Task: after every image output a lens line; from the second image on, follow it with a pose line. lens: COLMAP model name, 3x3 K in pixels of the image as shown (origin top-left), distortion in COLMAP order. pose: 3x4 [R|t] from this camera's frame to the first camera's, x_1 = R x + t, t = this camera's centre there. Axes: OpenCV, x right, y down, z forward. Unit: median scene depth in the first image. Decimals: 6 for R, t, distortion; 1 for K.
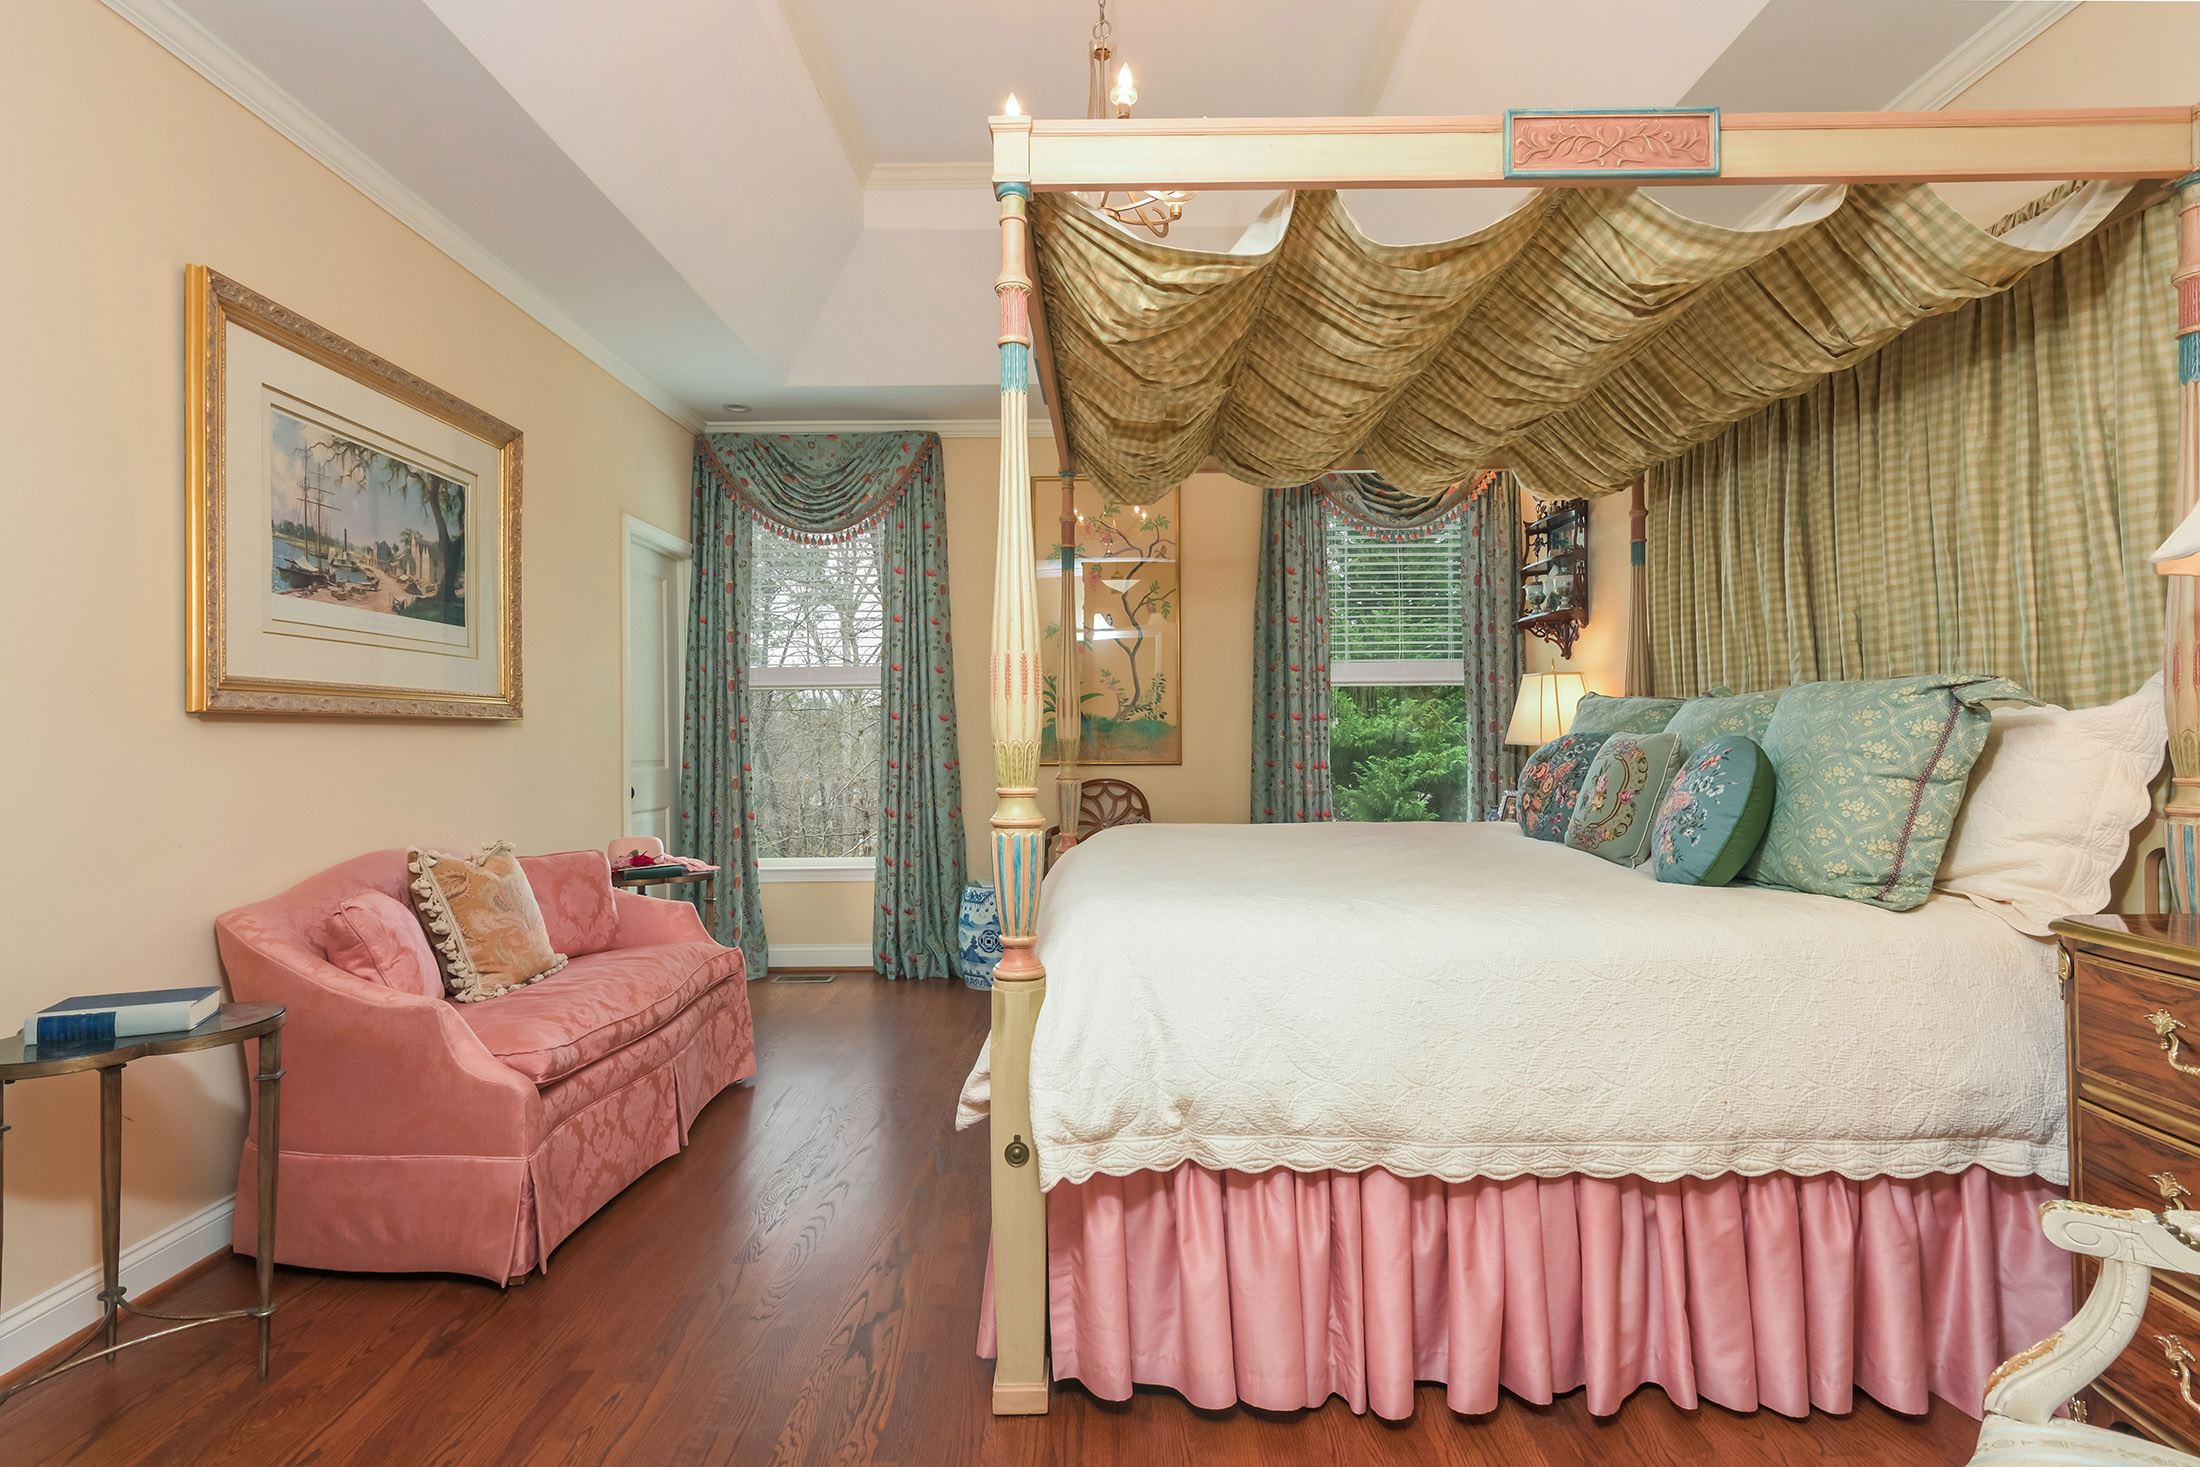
lens RADIAL K [[1041.1, 0, 1114.4], [0, 1041.1, 727.4], [0, 0, 1]] dist [0.011711, -0.000858]
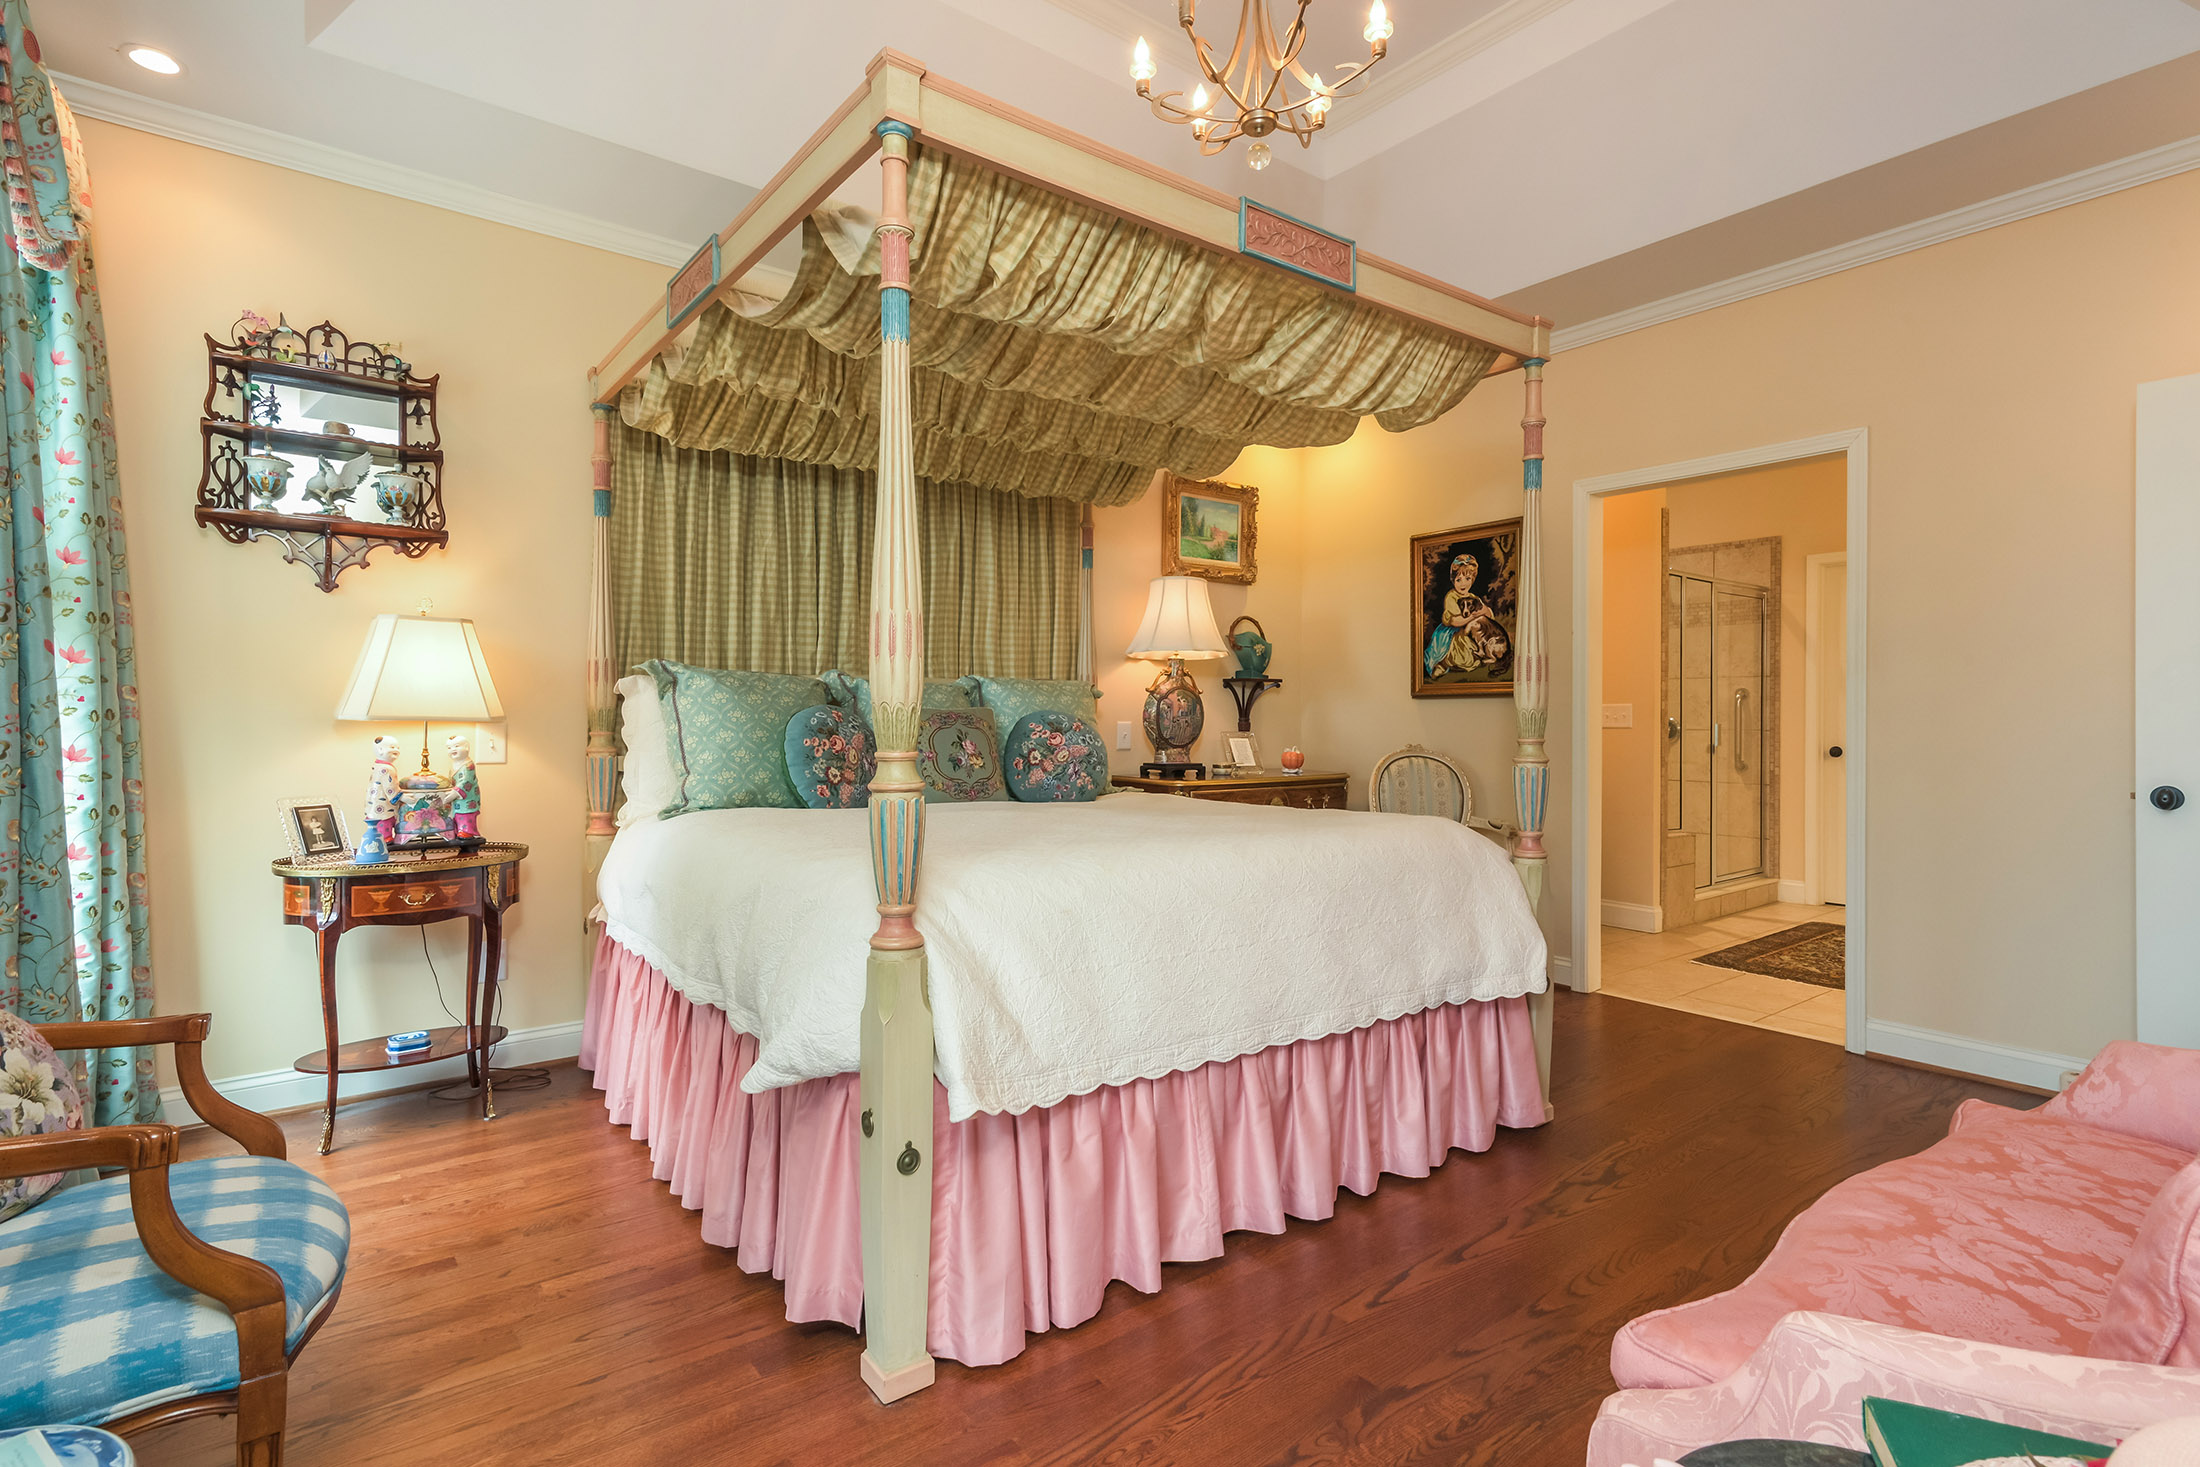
lens RADIAL K [[1041.1, 0, 1106.5], [0, 1041.1, 716.4], [0, 0, 1]] dist [0.011711, -0.000858]
pose [[-0.607319, -0.000433, 0.794458, -0.377606], [-0.007462, 0.999959, -0.005160, 0.012767], [-0.794423, -0.009062, -0.607298, 0.969995]]
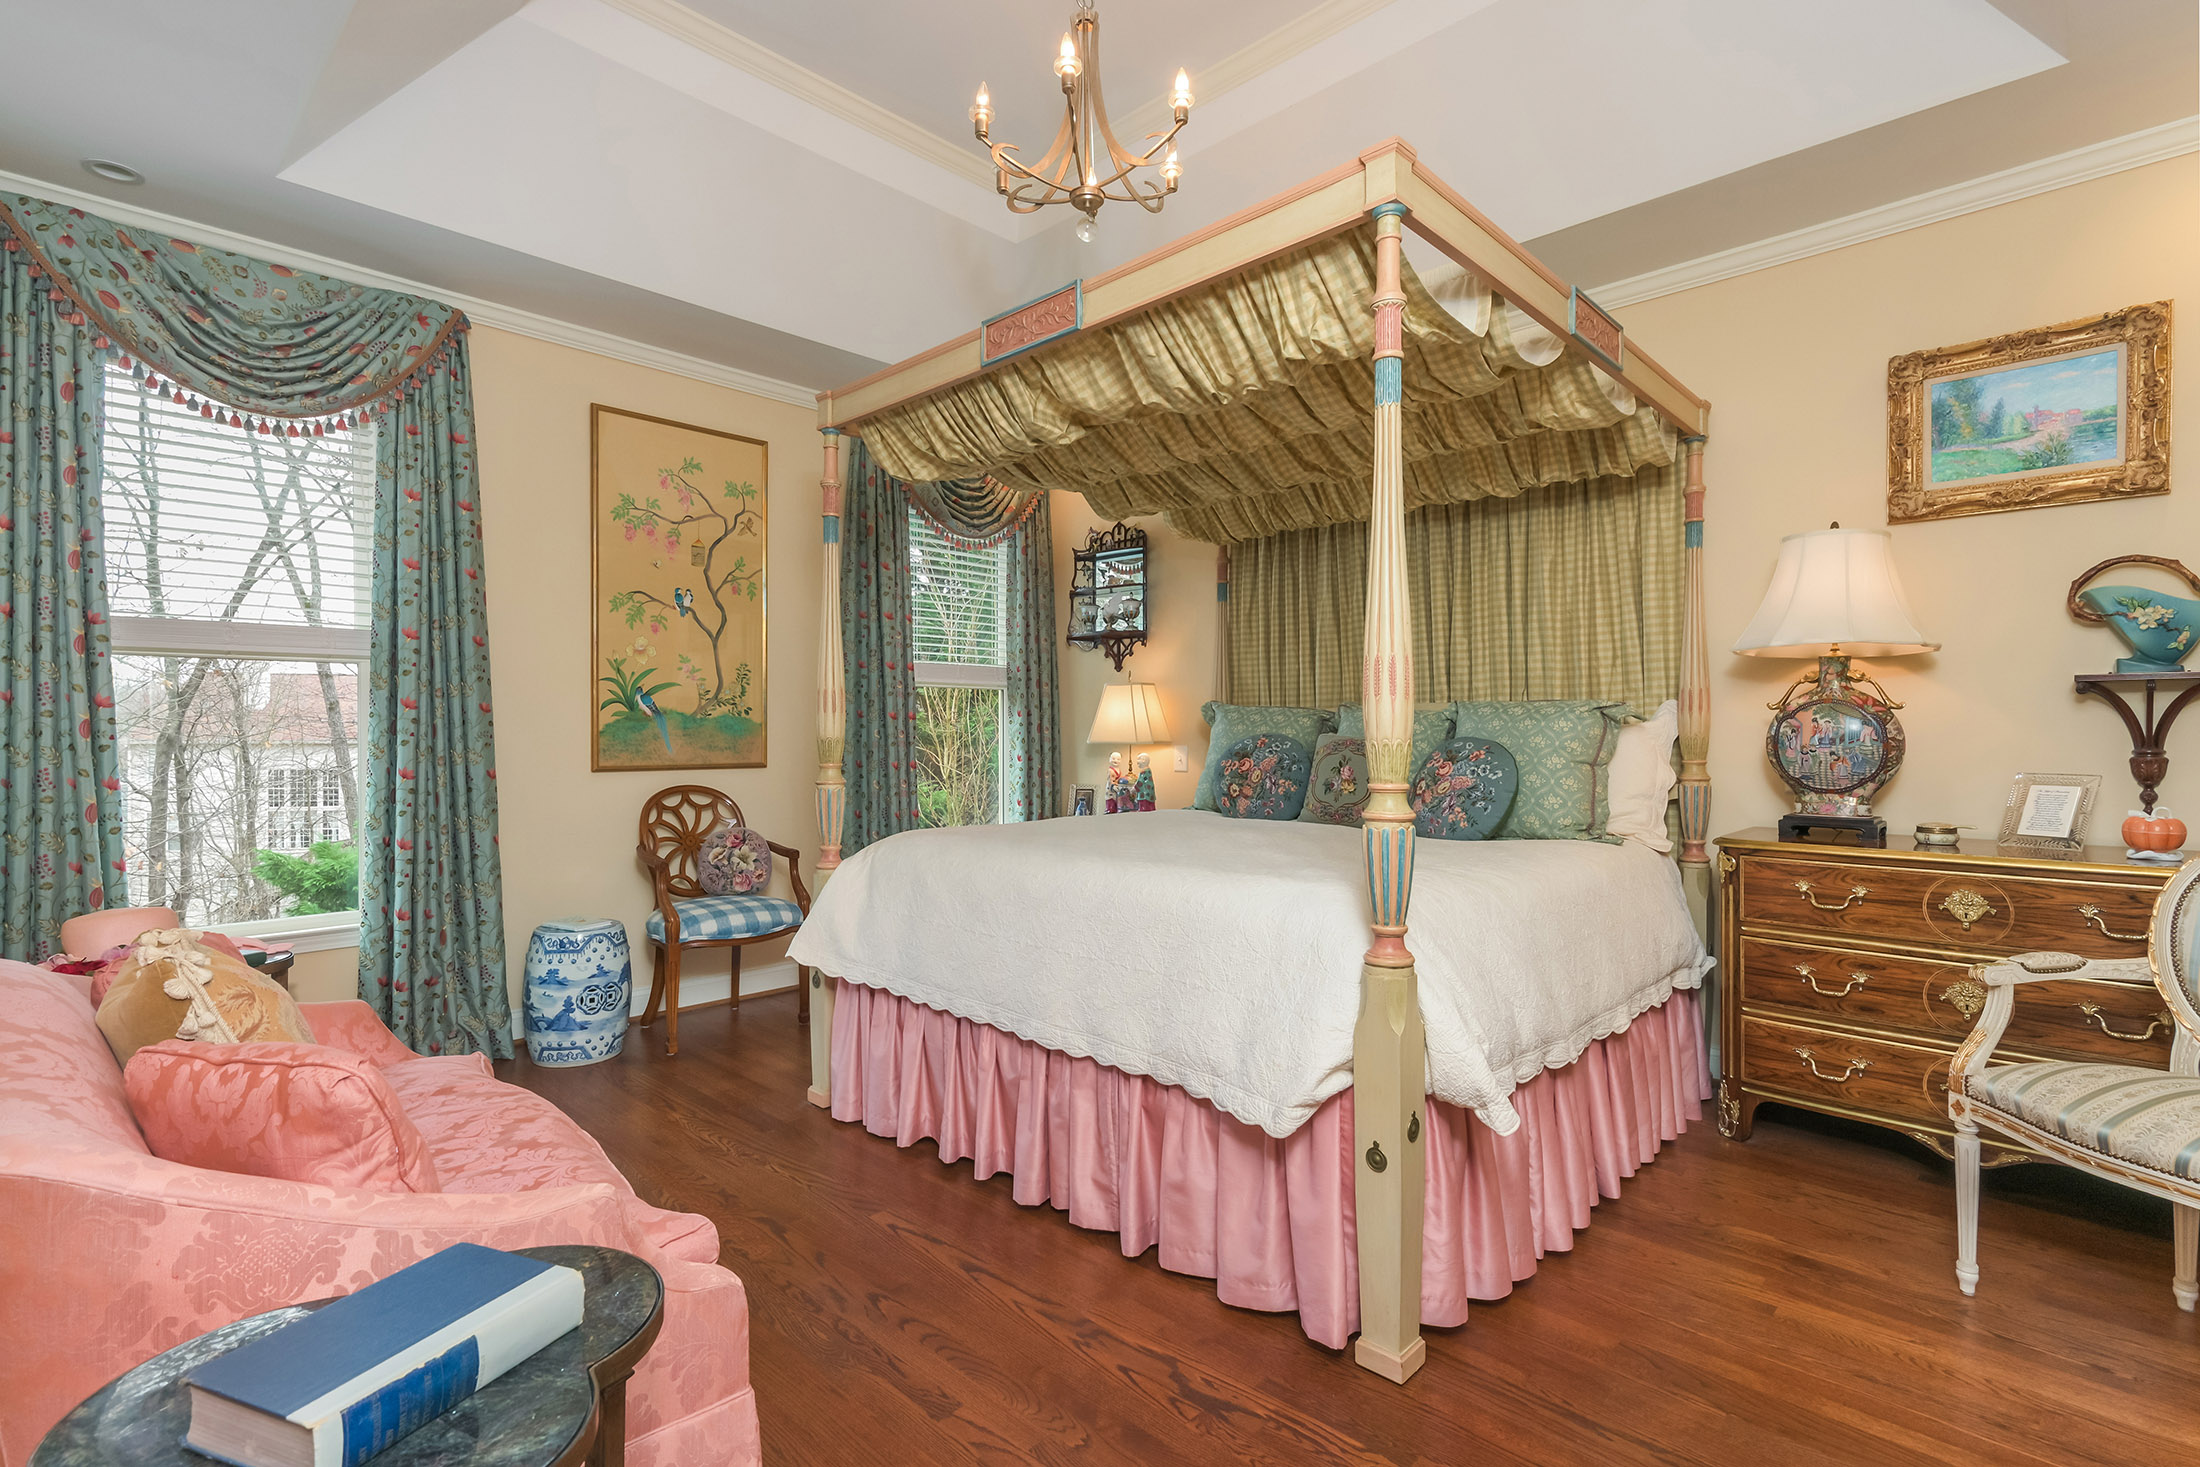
lens RADIAL K [[1041.1, 0, 1103.7], [0, 1041.1, 735.7], [0, 0, 1]] dist [0.011711, -0.000858]
pose [[0.693888, 0.005070, 0.720065, -0.406512], [-0.010009, 0.999947, 0.002604, 0.003973], [-0.720013, -0.009014, 0.693902, 0.188374]]
